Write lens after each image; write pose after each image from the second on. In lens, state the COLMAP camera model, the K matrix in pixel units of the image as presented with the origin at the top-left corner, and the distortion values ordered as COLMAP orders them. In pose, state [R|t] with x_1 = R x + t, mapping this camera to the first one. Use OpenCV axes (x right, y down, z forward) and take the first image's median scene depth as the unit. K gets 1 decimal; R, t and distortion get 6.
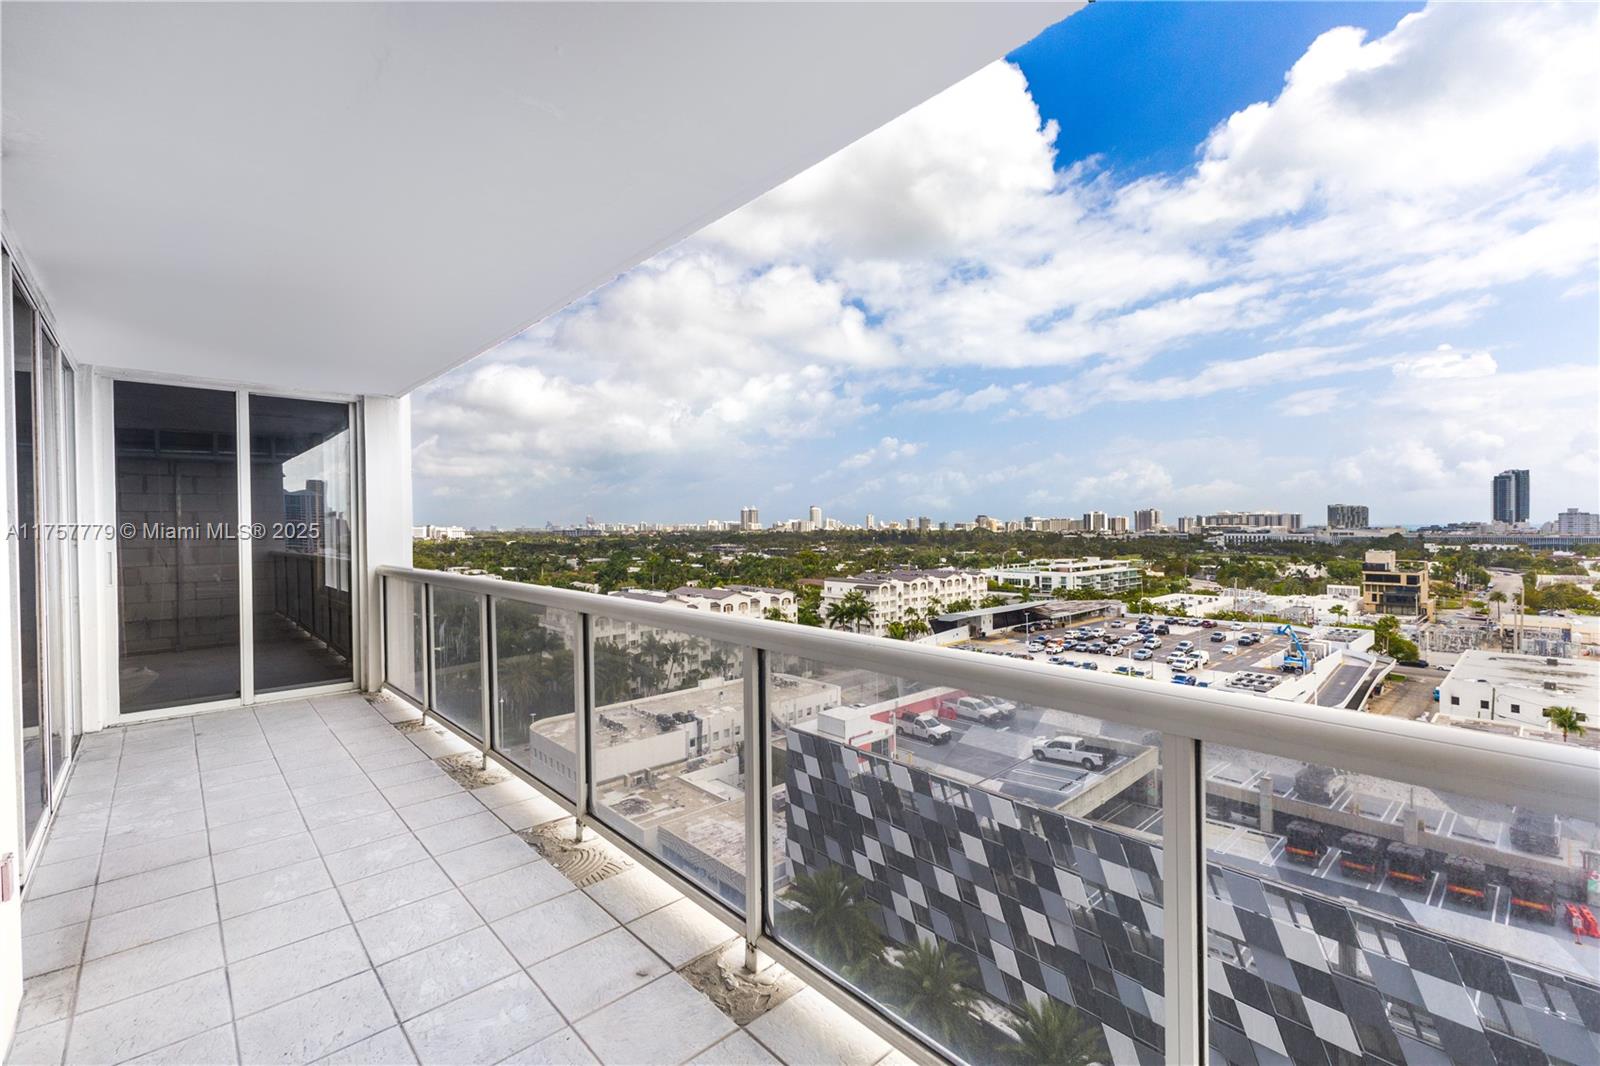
lens RADIAL K [[690.7, 0, 806.0], [0, 690.7, 531.2], [0, 0, 1]] dist [0.015997, -0.005806]
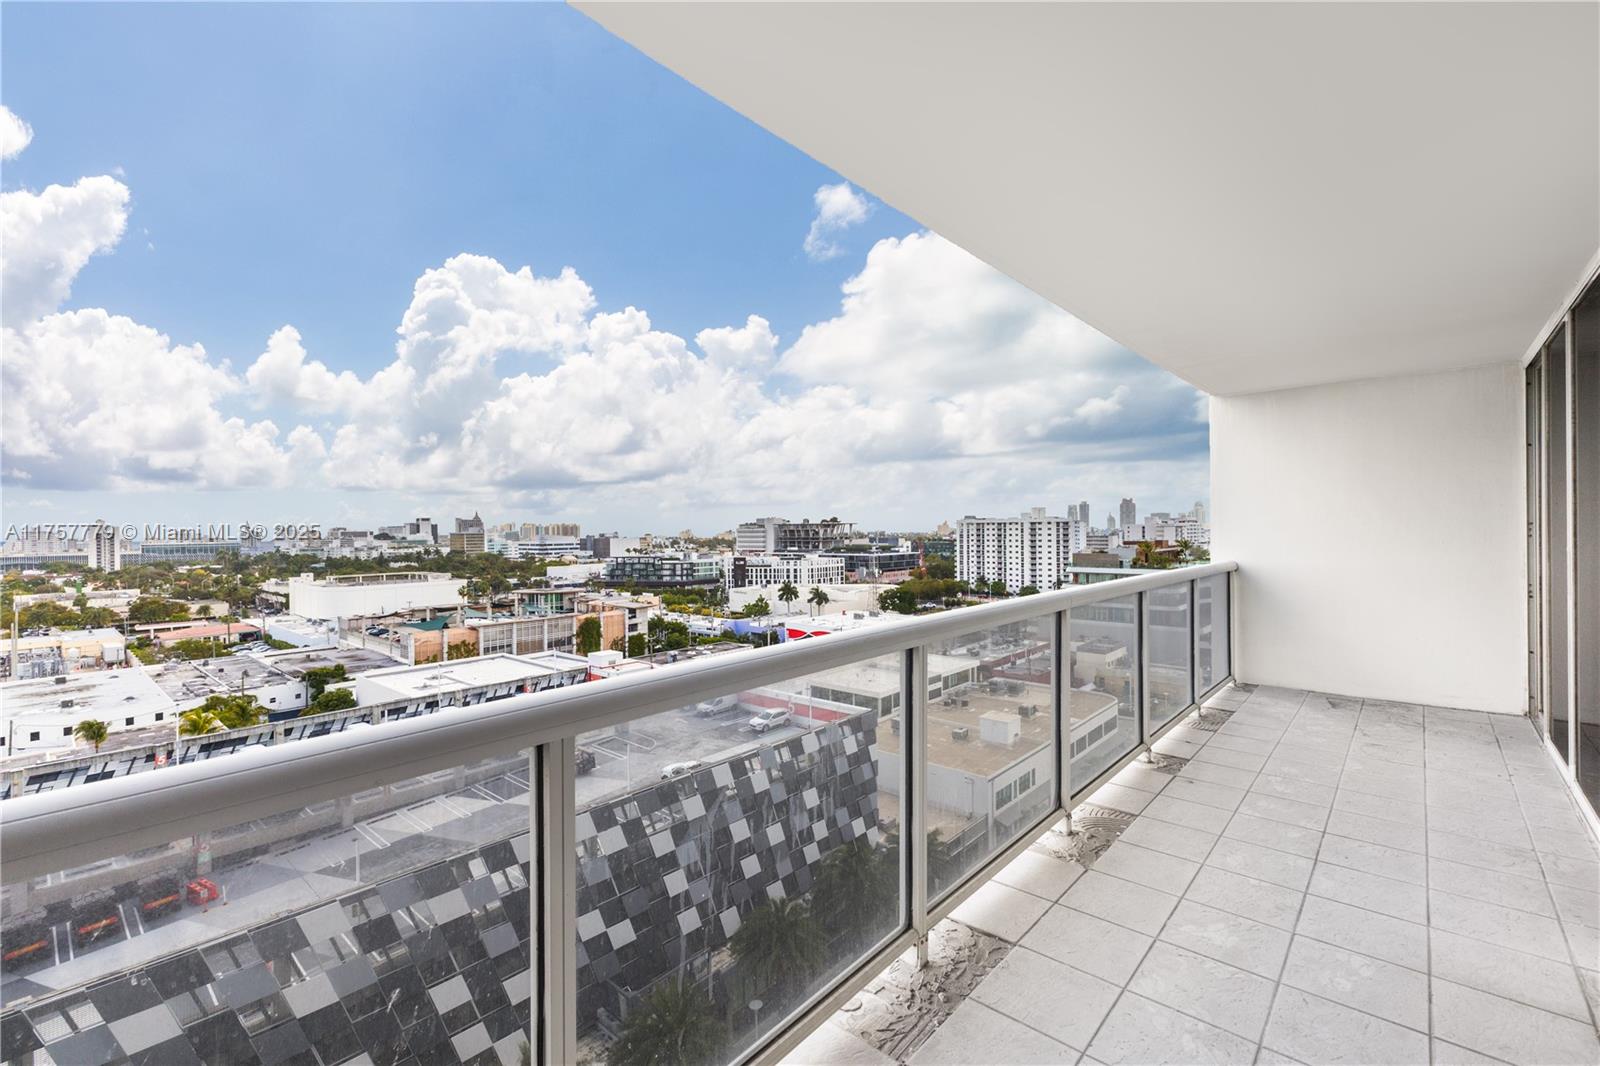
lens RADIAL K [[690.7, 0, 806.0], [0, 690.7, 531.2], [0, 0, 1]] dist [0.015997, -0.005806]
pose [[-0.099894, 0.006077, 0.994980, -0.094749], [0.020599, 0.999780, -0.004038, 0.000147], [-0.994785, 0.020092, -0.099997, 0.107486]]
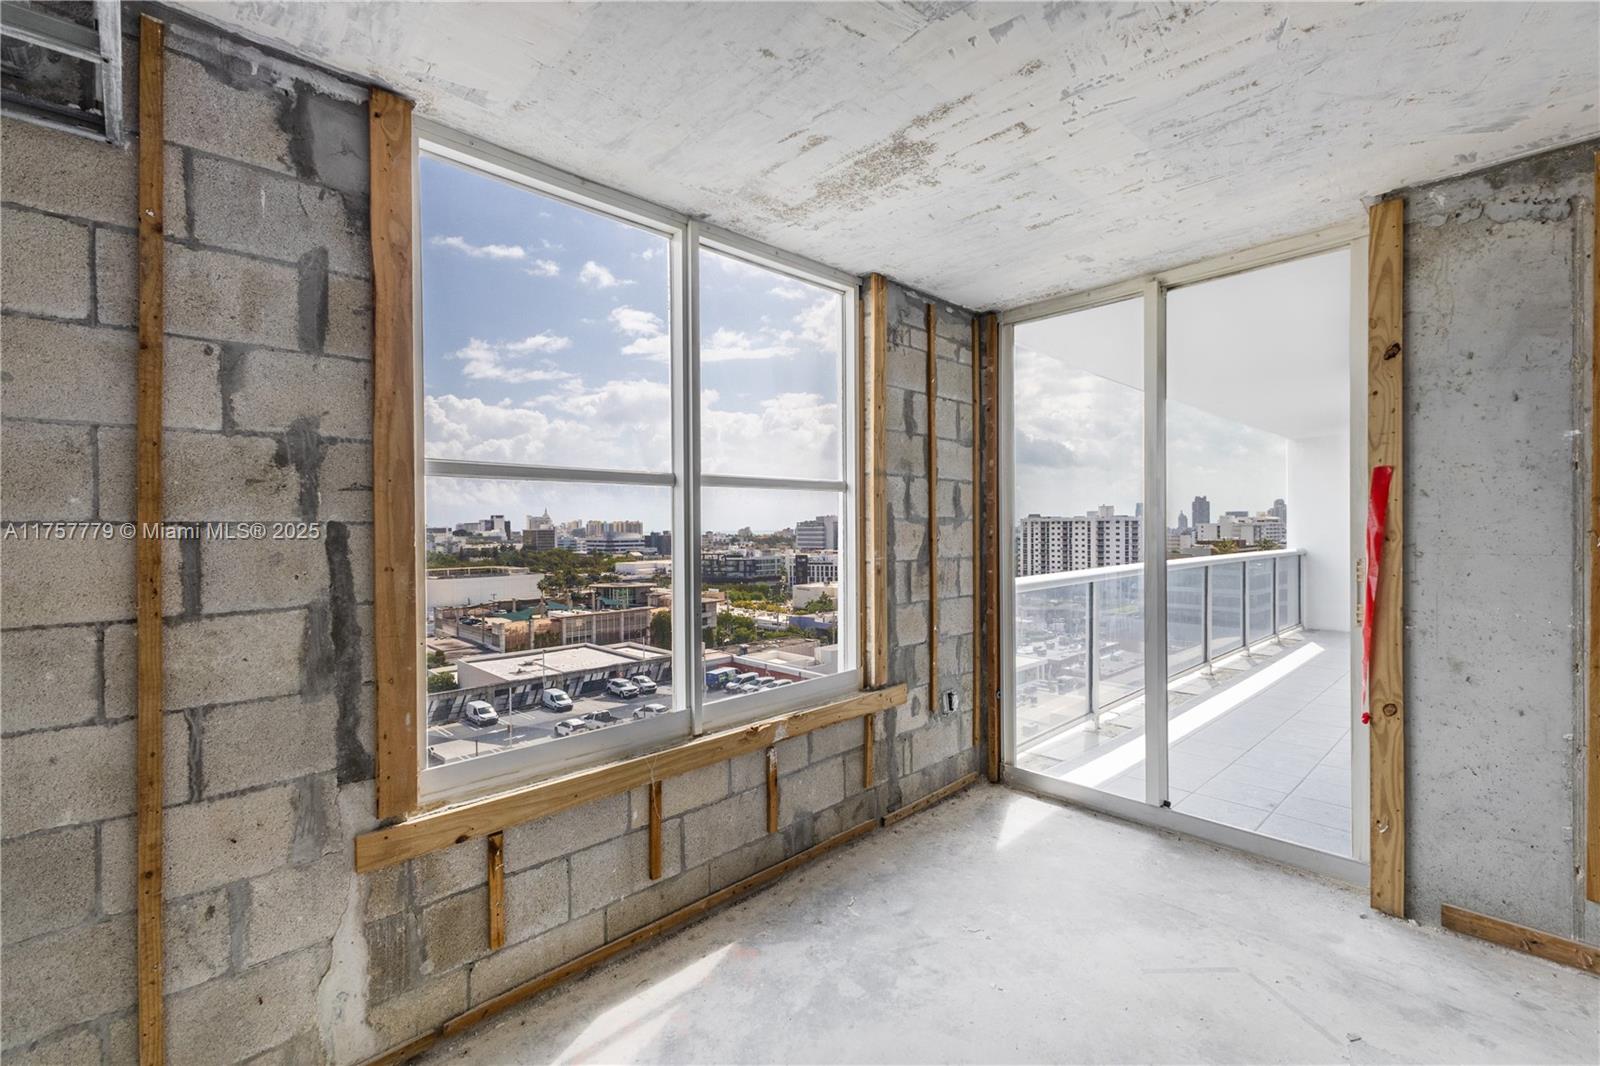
lens RADIAL K [[690.7, 0, 806.0], [0, 690.7, 531.2], [0, 0, 1]] dist [0.015997, -0.005806]
pose [[-0.017608, 0.002941, 0.999841, -0.173774], [0.015980, 0.999869, -0.002660, 0.000471], [-0.999717, 0.015931, -0.017653, 0.163273]]
